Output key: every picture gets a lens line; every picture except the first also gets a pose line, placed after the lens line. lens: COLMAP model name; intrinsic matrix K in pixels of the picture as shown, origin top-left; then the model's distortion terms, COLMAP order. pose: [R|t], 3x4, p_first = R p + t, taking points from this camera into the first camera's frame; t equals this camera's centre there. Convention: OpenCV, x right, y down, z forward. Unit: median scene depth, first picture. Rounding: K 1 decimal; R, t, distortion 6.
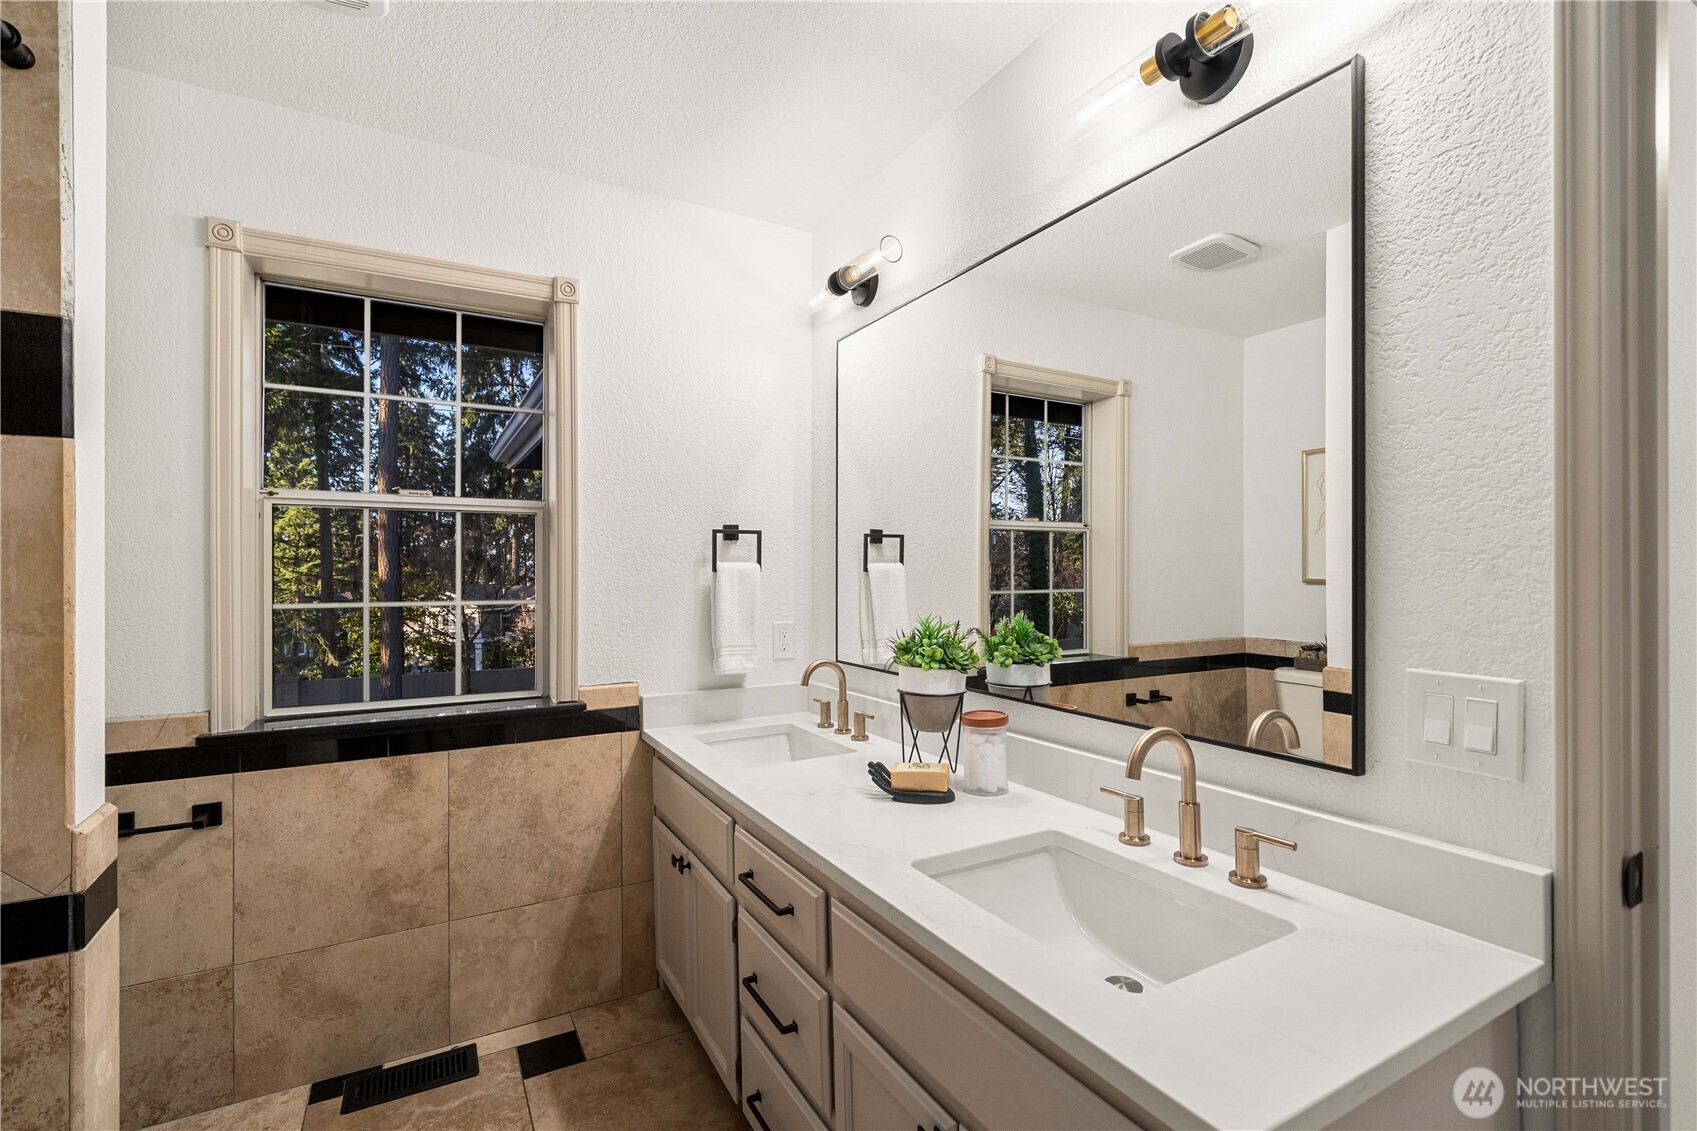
lens RADIAL K [[755.8, 0, 856.7], [0, 755.8, 568.7], [0, 0, 1]] dist [-0.001453, 0.000855]
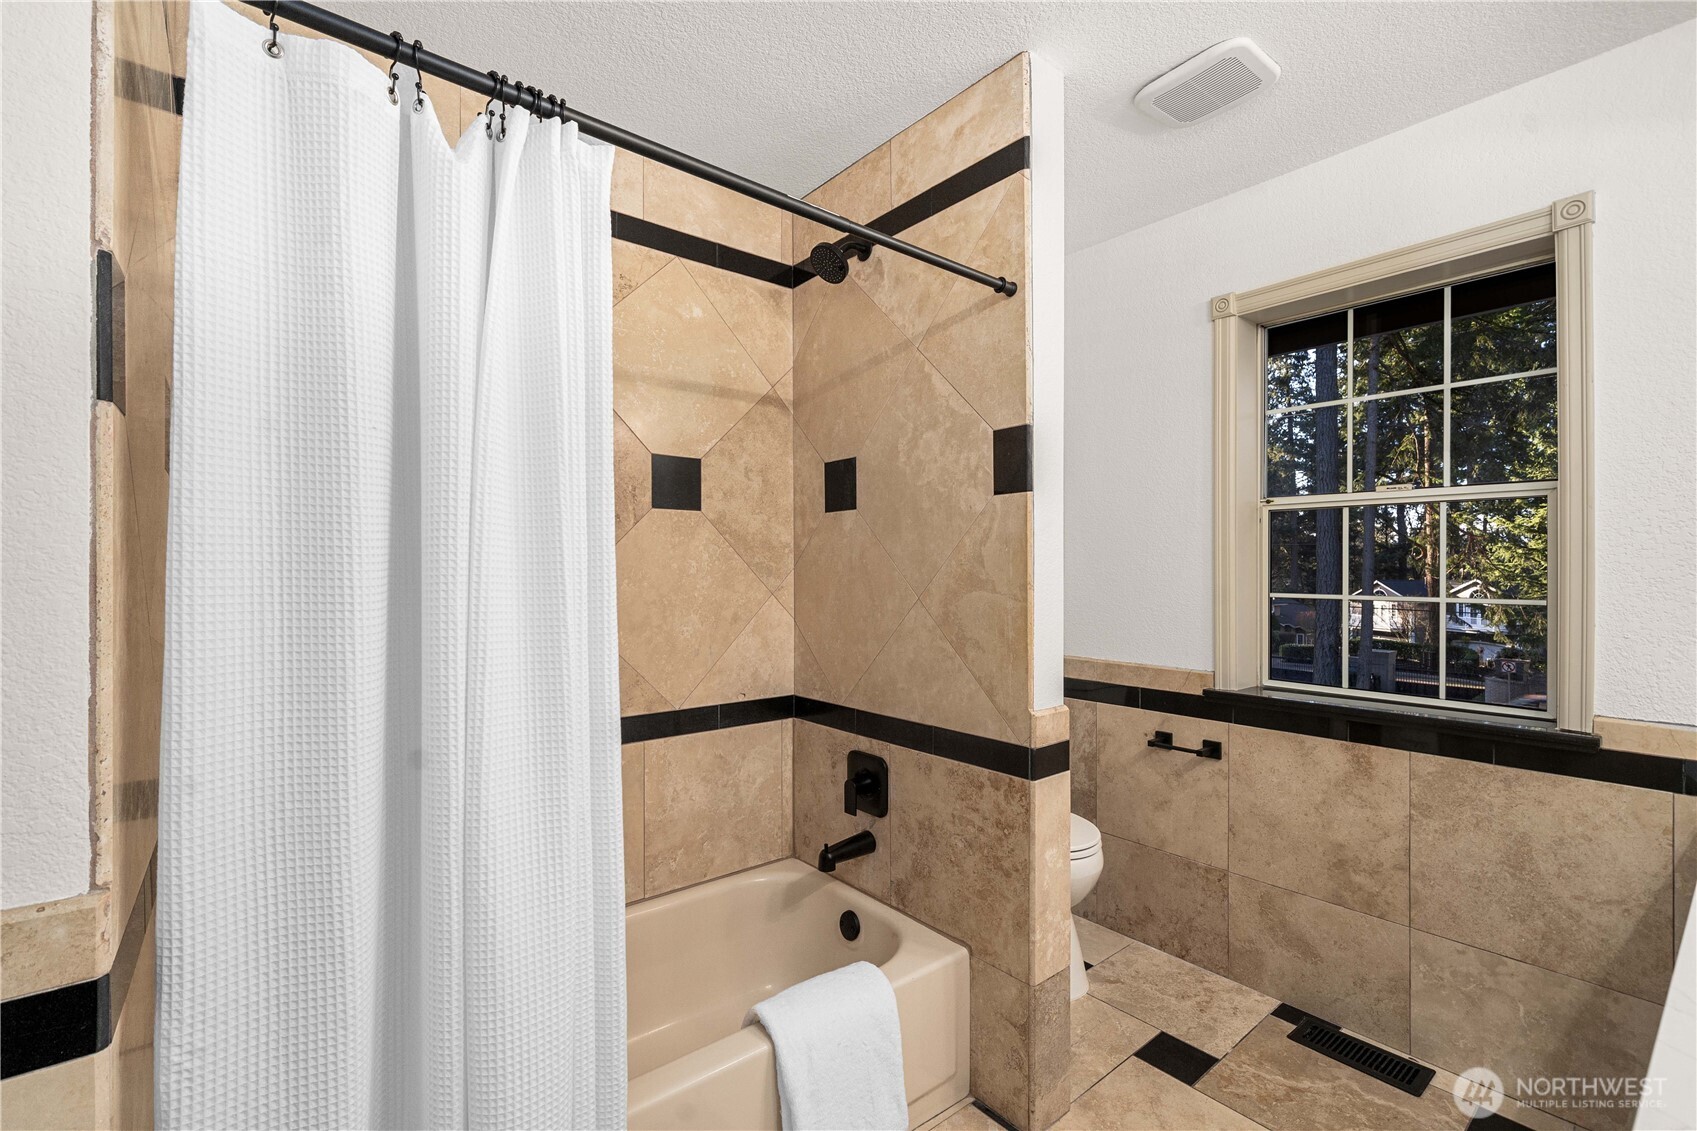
lens RADIAL K [[755.8, 0, 851.5], [0, 755.8, 566.0], [0, 0, 1]] dist [-0.001453, 0.000855]
pose [[0.167404, 0.003065, -0.985884, 0.306847], [0.002713, 0.999990, 0.003569, -0.002683], [0.985885, -0.003272, 0.167394, 0.137775]]
